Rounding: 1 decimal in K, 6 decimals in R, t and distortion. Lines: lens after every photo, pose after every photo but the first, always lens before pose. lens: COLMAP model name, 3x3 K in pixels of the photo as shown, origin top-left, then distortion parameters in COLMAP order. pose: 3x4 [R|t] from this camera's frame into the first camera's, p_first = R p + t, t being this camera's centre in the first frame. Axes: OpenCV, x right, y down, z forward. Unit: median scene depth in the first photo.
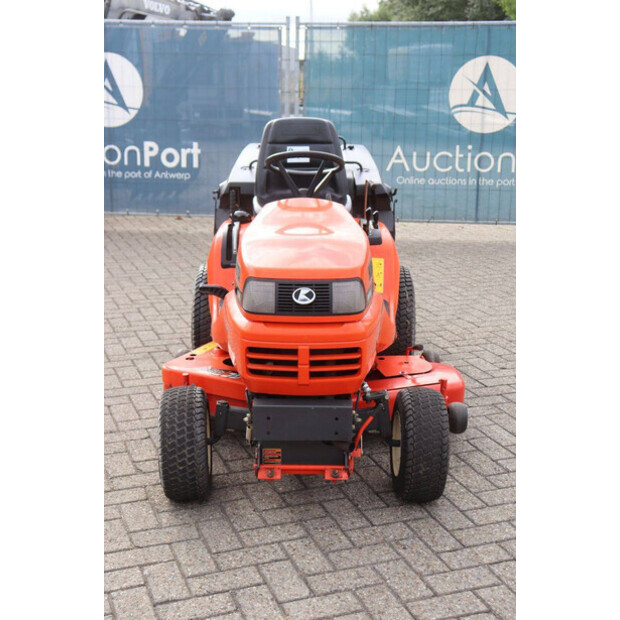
lens RADIAL K [[1004.9, 0, 310.0], [0, 1004.9, 310.0], [0, 0, 1]] dist [0.118670, 0.134010]
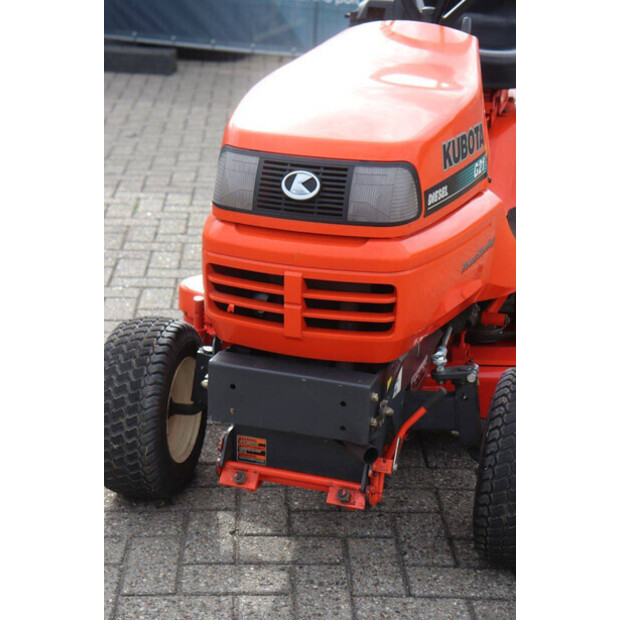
lens RADIAL K [[1325.2, 0, 310.0], [0, 1325.2, 310.0], [0, 0, 1]] dist [0.346983, 0.240788]
pose [[0.941026, 0.118042, -0.317073, 0.244122], [-0.096047, 0.991810, 0.084185, -0.007575], [0.324414, -0.048767, 0.944657, 0.275460]]
